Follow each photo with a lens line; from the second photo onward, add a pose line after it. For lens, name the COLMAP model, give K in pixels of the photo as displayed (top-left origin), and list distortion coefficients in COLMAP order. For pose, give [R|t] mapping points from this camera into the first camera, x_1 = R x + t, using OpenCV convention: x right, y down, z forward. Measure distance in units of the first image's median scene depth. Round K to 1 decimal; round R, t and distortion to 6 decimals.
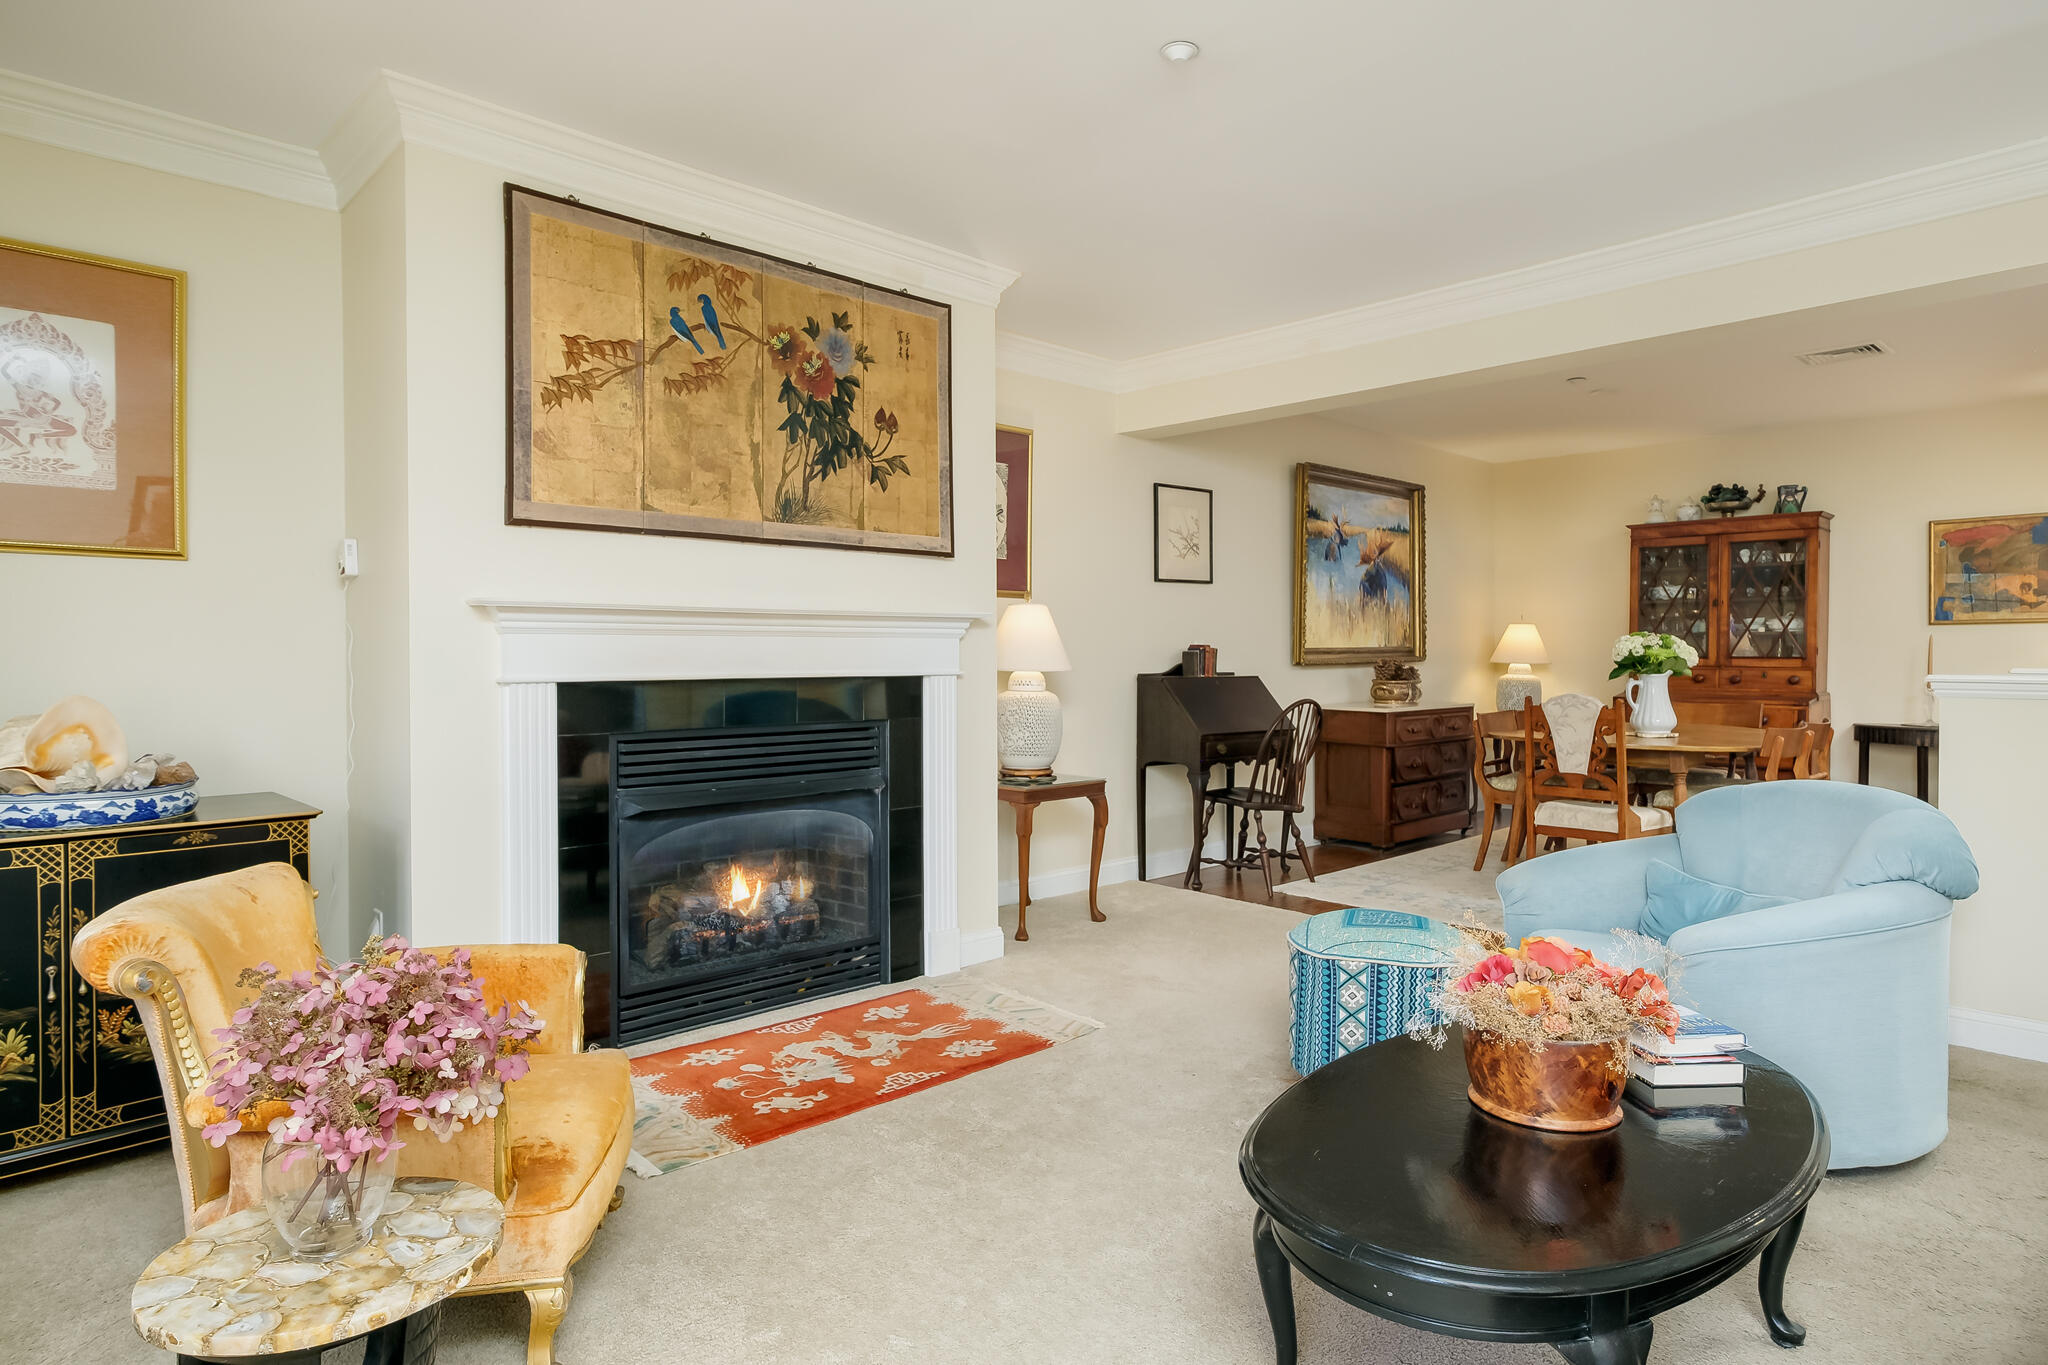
lens RADIAL K [[1095.9, 0, 1025.2], [0, 1095.9, 674.9], [0, 0, 1]] dist [0.008576, 0.001934]
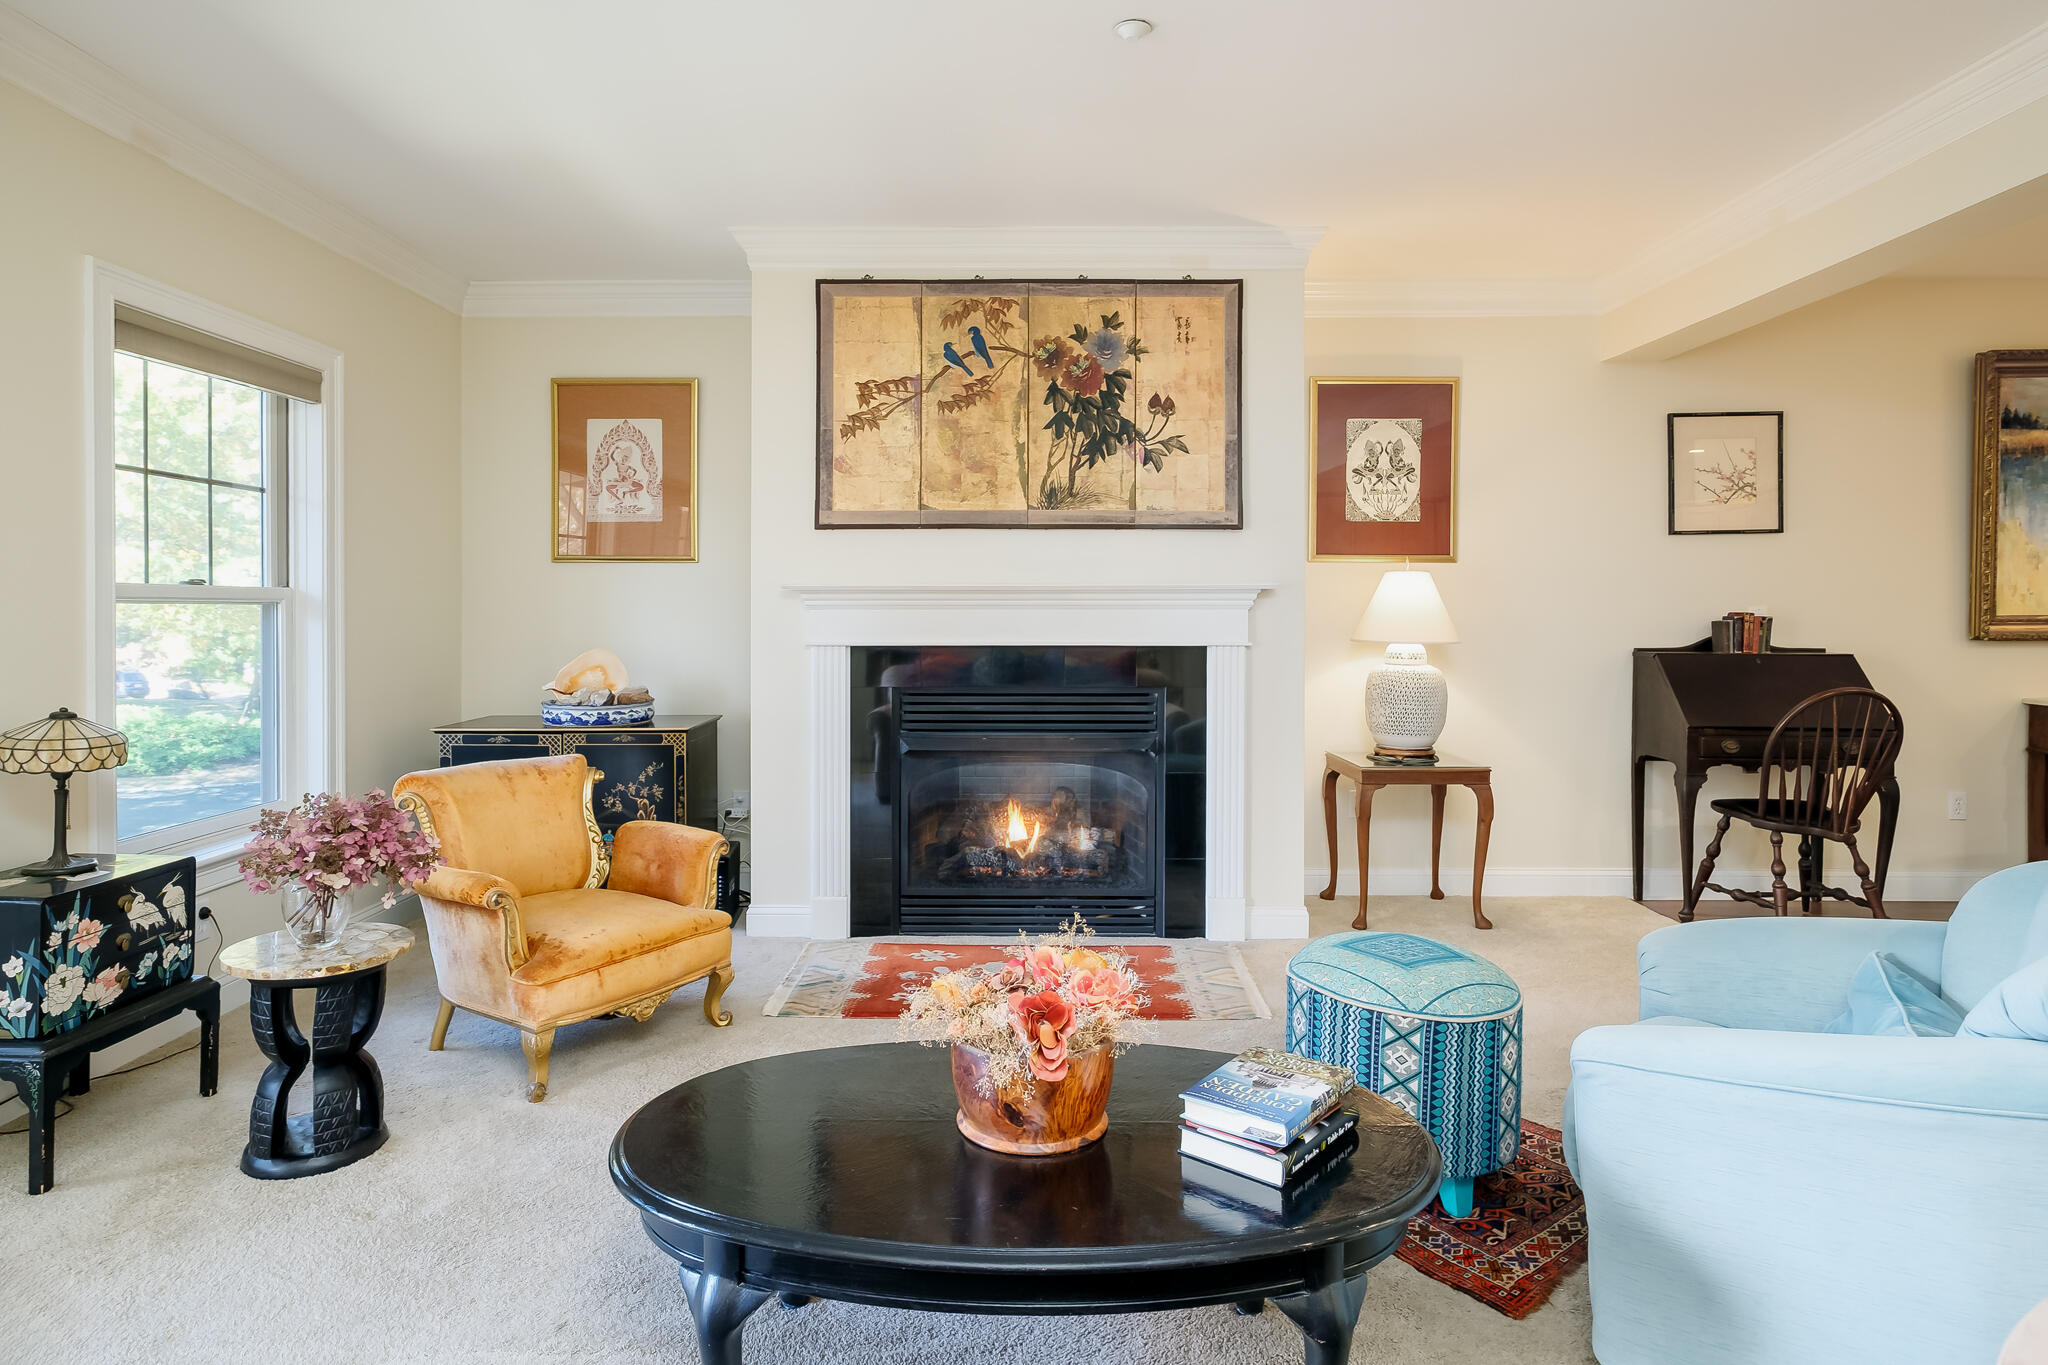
lens RADIAL K [[1086.5, 0, 1030.1], [0, 1086.5, 627.9], [0, 0, 1]] dist [-0.000855, 0.003537]
pose [[0.744061, 0.009785, -0.668040, 0.522259], [-0.014493, 0.999894, -0.001496, -0.013746], [0.667955, 0.010795, 0.744124, 0.147636]]
